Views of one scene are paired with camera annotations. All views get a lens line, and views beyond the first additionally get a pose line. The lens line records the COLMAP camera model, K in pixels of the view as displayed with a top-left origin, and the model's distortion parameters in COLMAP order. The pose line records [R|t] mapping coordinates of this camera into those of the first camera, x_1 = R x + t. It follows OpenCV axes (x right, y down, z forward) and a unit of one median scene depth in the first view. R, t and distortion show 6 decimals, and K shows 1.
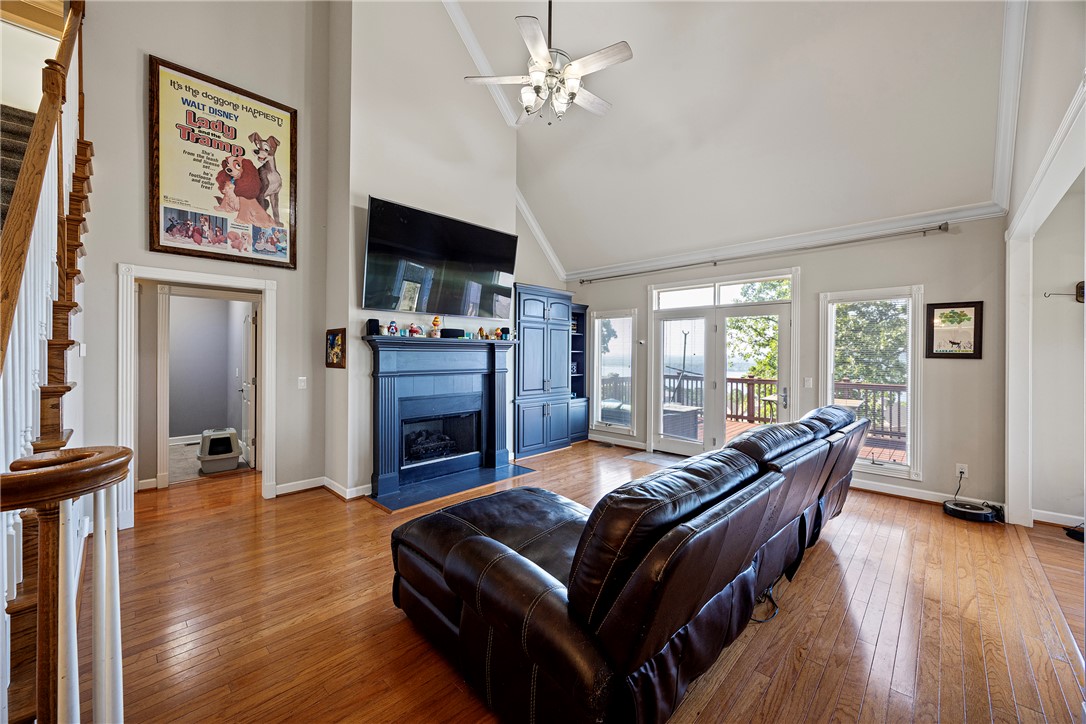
lens RADIAL K [[414.5, 0, 557.1], [0, 414.5, 356.0], [0, 0, 1]] dist [-0.006823, -0.000157]
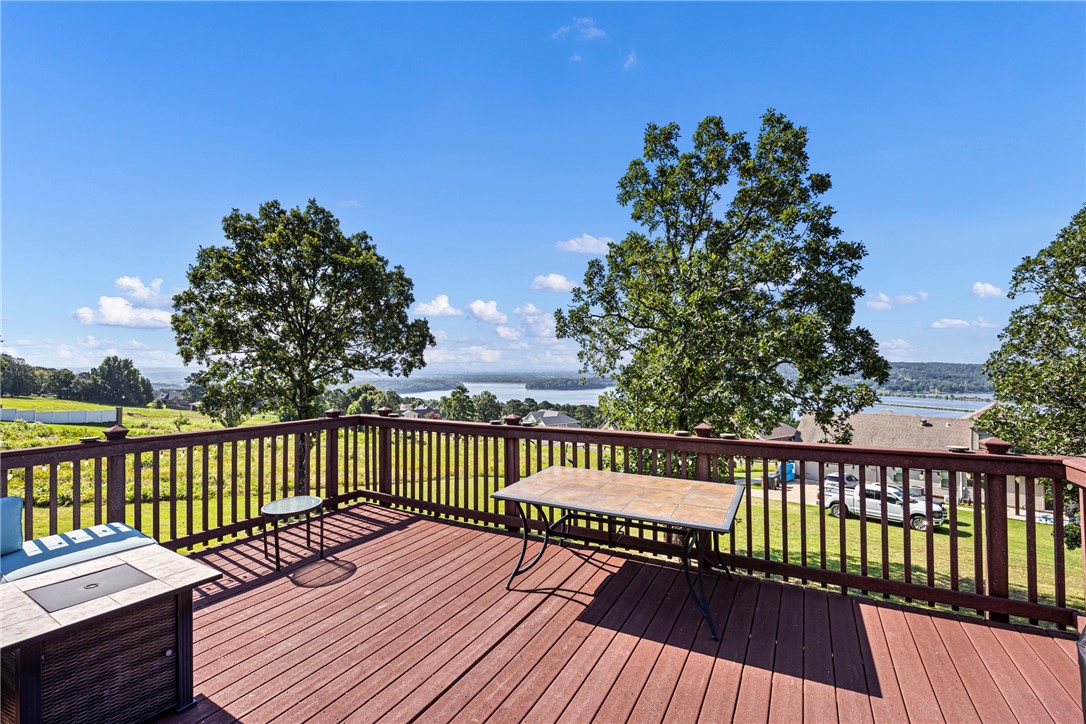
lens RADIAL K [[477.6, 0, 540.9], [0, 477.6, 362.7], [0, 0, 1]] dist [-0.013559, 0.000448]
pose [[0.968282, -0.008055, 0.249731, 0.807271], [0.012240, 0.999809, -0.015209, -0.006356], [-0.249561, 0.017783, 0.968196, 1.102428]]
